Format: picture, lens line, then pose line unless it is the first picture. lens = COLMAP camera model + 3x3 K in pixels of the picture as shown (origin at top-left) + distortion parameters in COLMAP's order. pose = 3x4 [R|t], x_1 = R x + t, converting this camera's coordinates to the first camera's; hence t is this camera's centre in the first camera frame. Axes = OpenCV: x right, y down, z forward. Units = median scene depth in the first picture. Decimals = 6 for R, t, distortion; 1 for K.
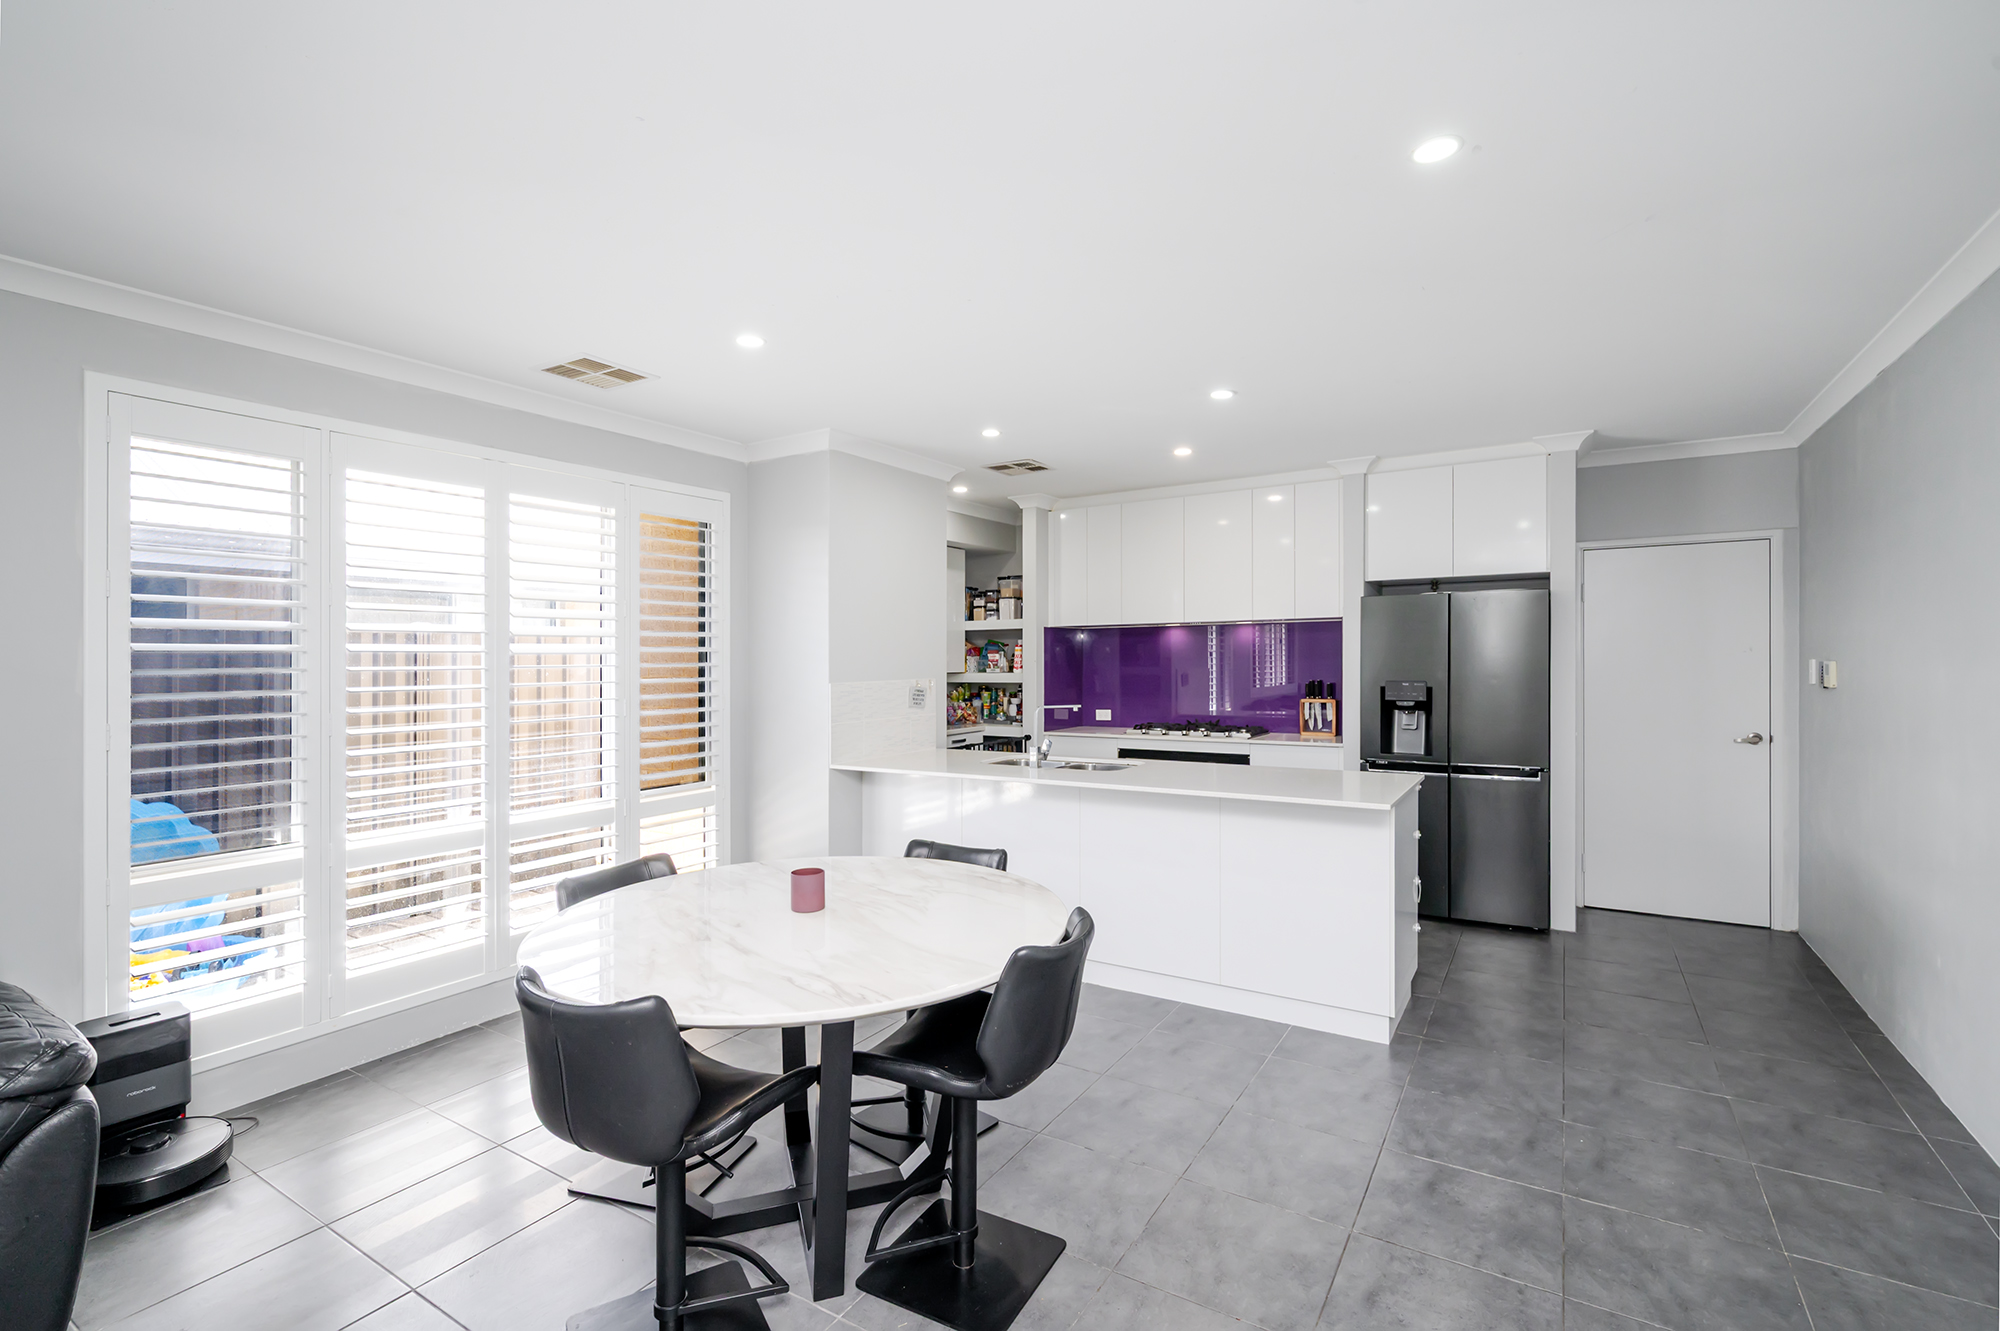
lens RADIAL K [[905.5, 0, 996.9], [0, 905.5, 663.6], [0, 0, 1]] dist [0.003910, -0.000321]
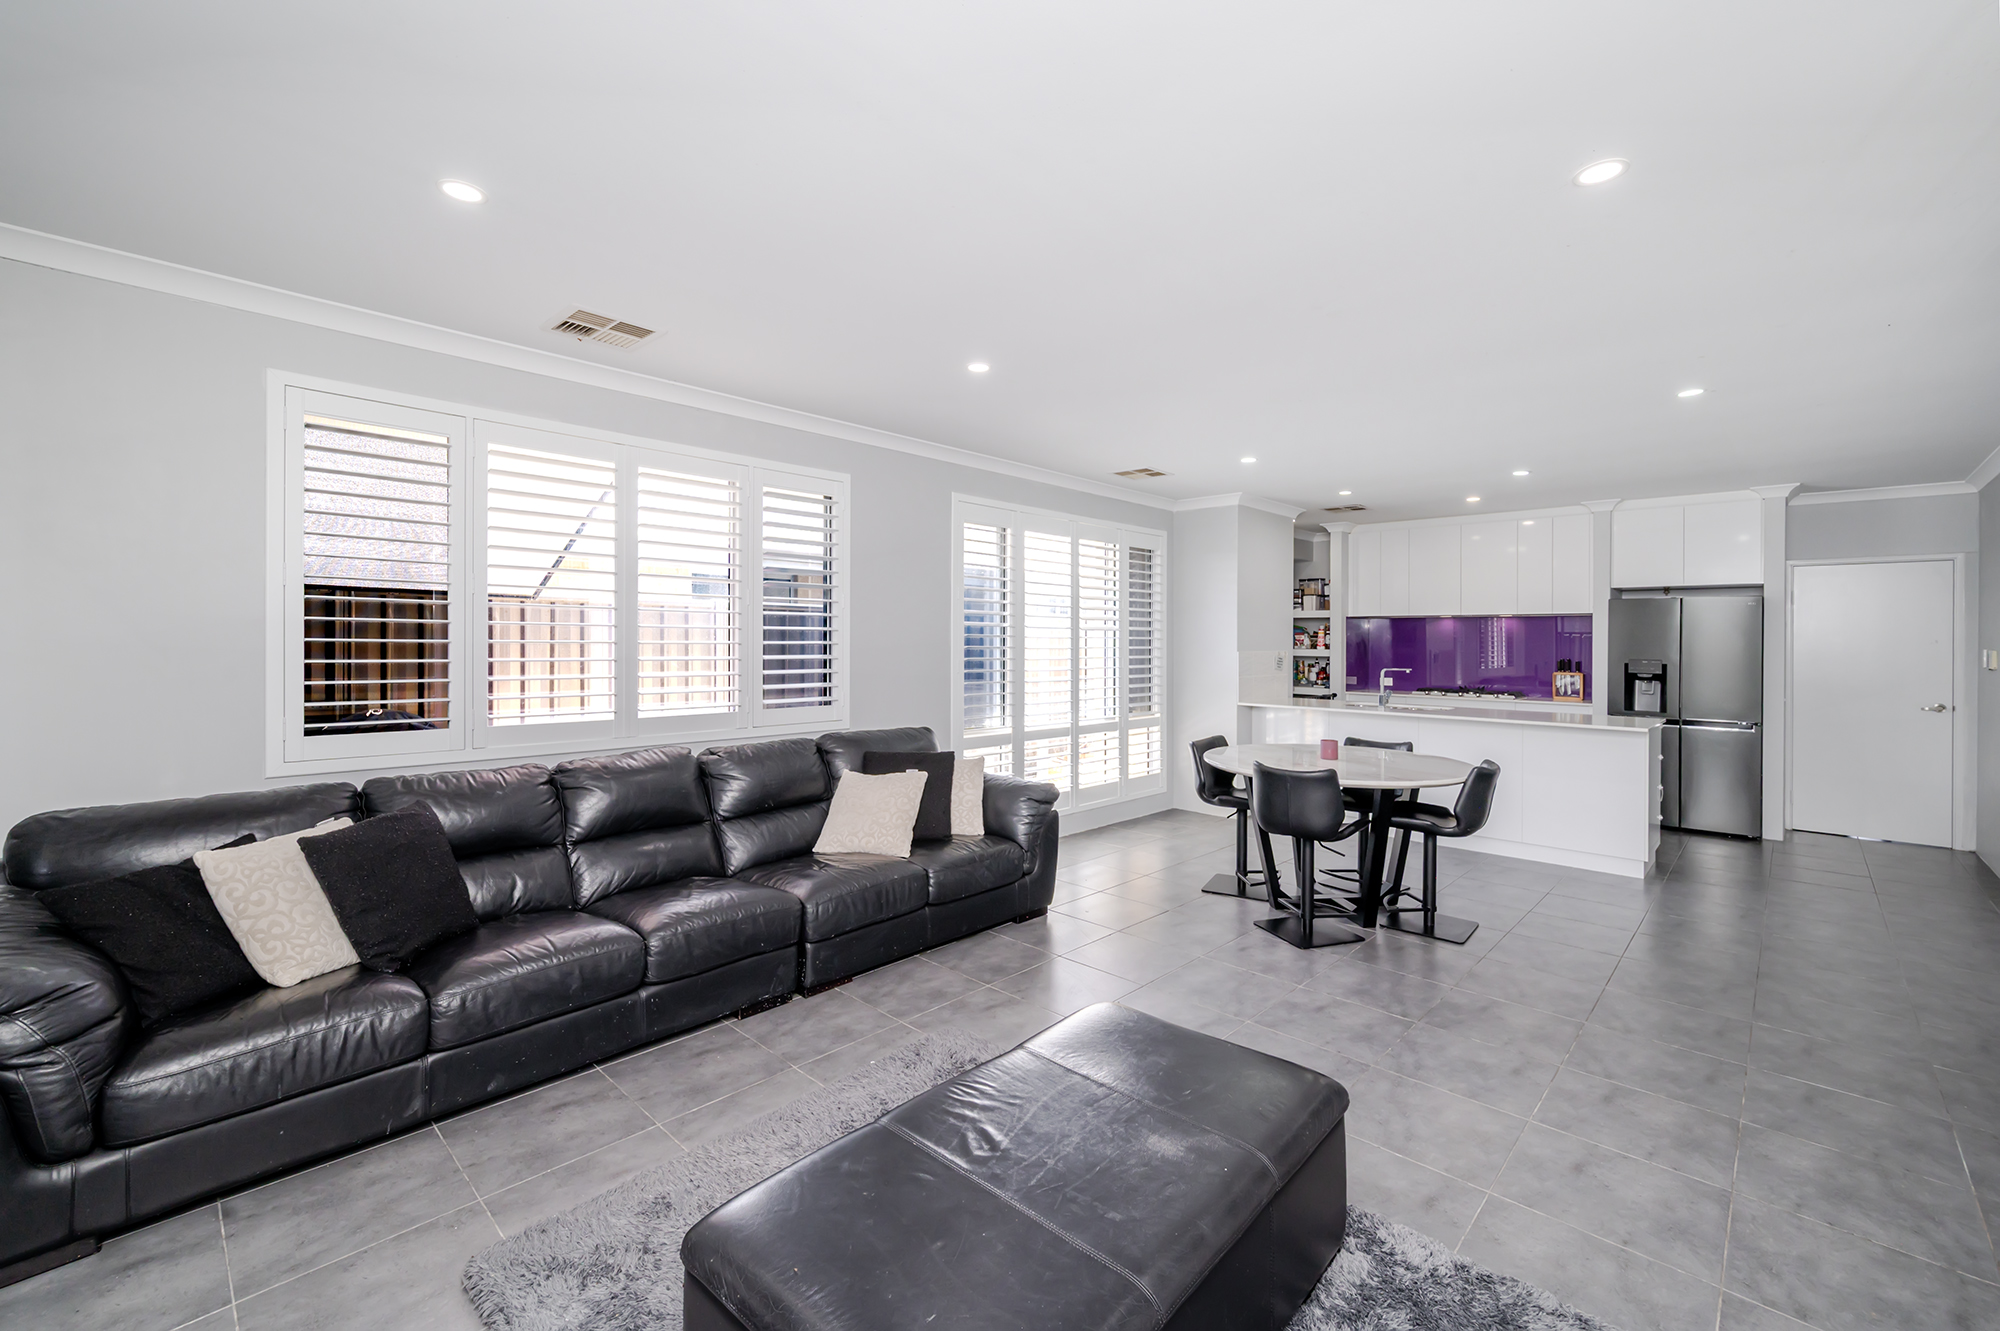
lens RADIAL K [[834.3, 0, 995.5], [0, 834.3, 631.8], [0, 0, 1]] dist [-0.000915, 0.000821]
pose [[0.979354, 0.017111, -0.201426, -0.242953], [-0.020527, 0.999679, -0.014880, 0.013932], [0.201107, 0.018708, 0.979391, -0.415712]]
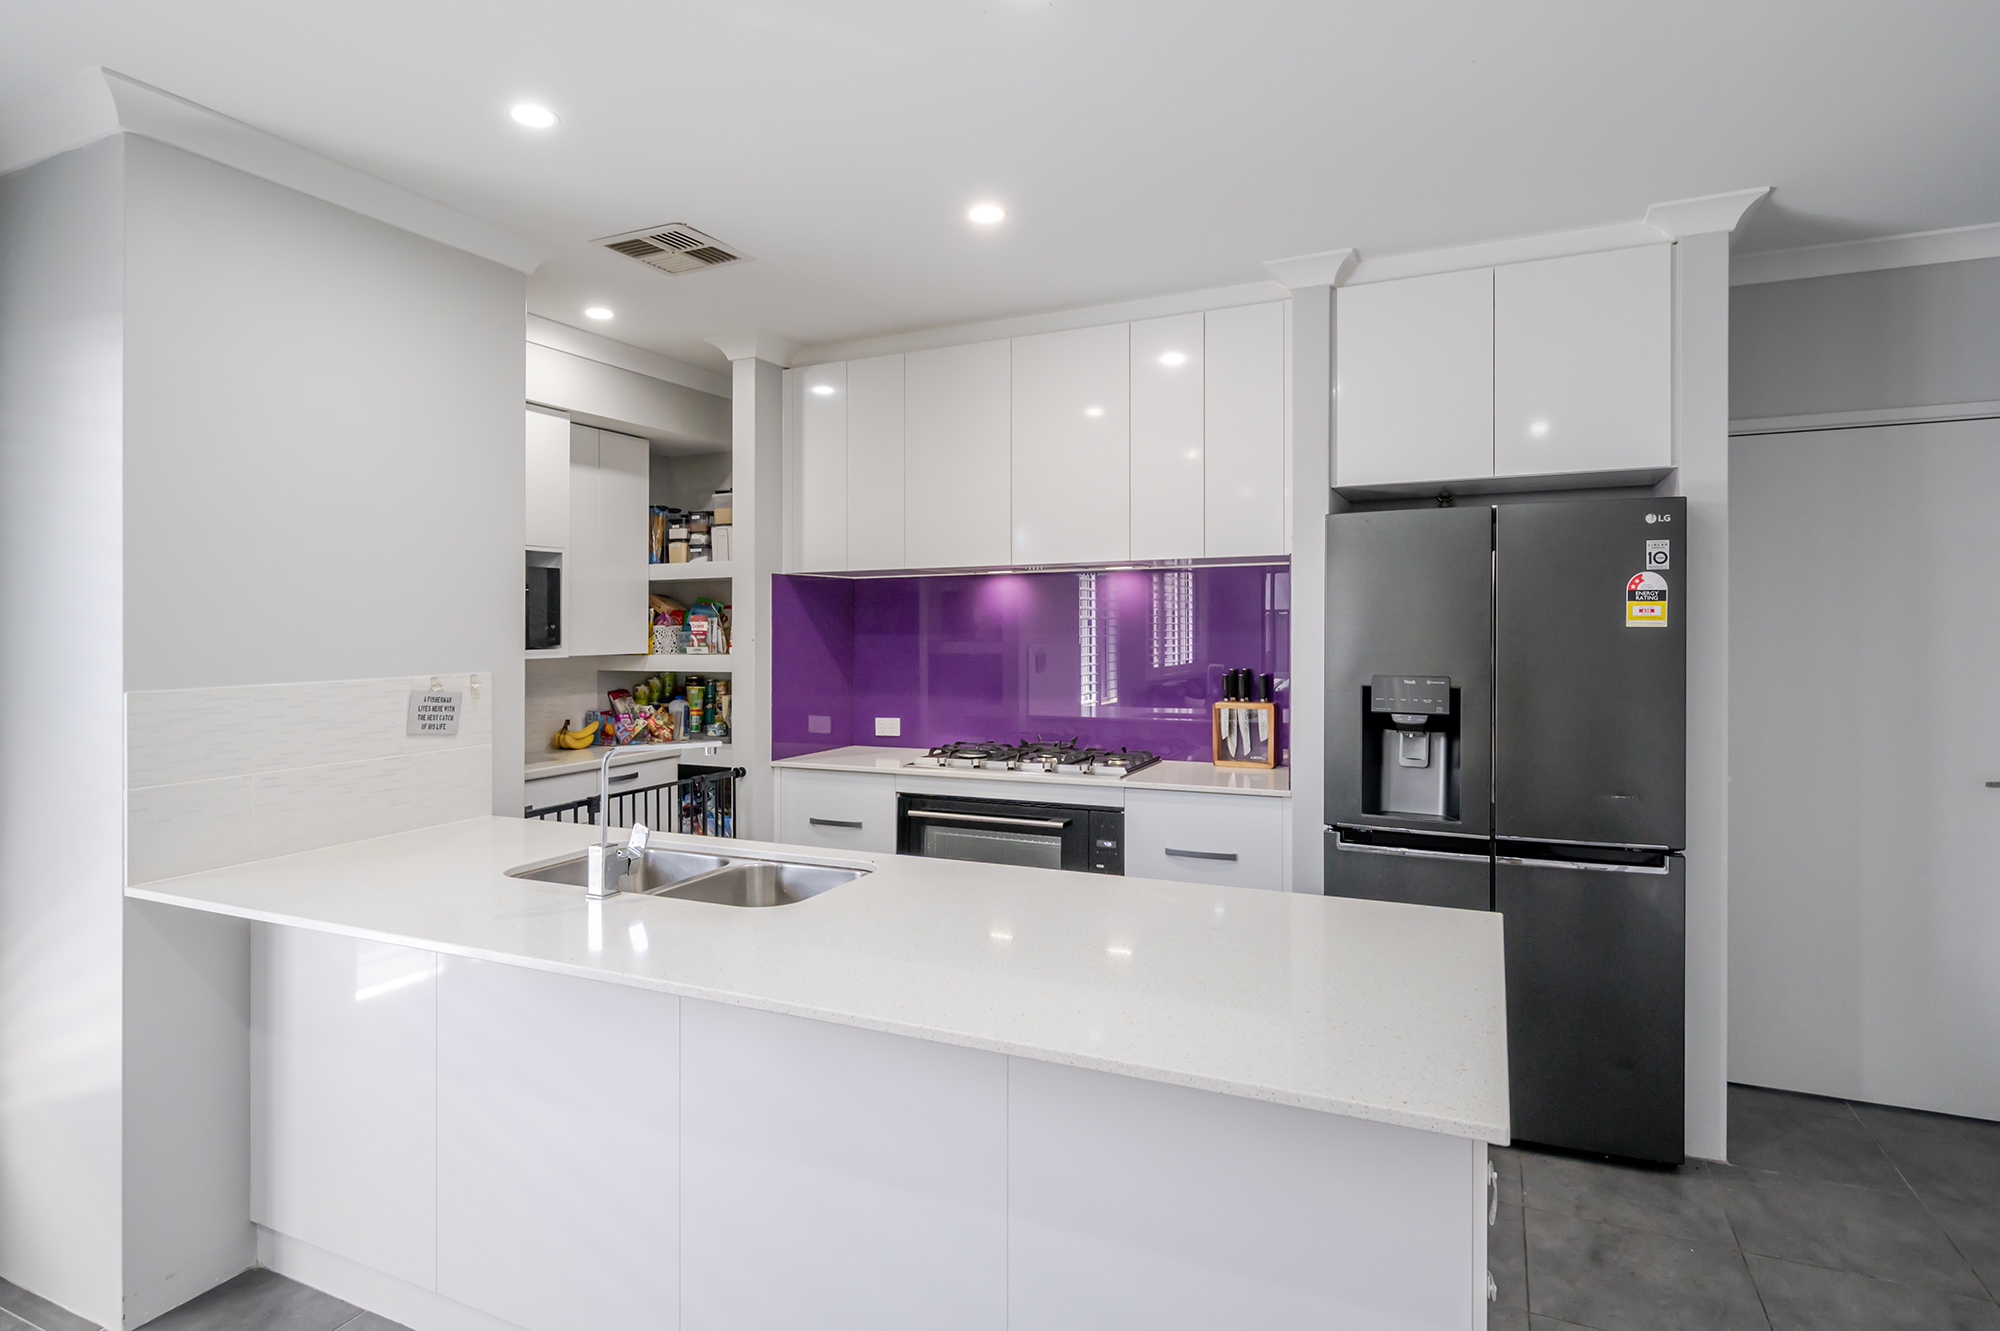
lens RADIAL K [[1031.9, 0, 1004.3], [0, 1031.9, 651.1], [0, 0, 1]] dist [-0.003990, -0.000078]
pose [[0.991992, -0.001546, 0.126294, 0.125502], [-0.000767, 0.999833, 0.018260, -0.004724], [-0.126301, -0.018210, 0.991825, 0.382986]]
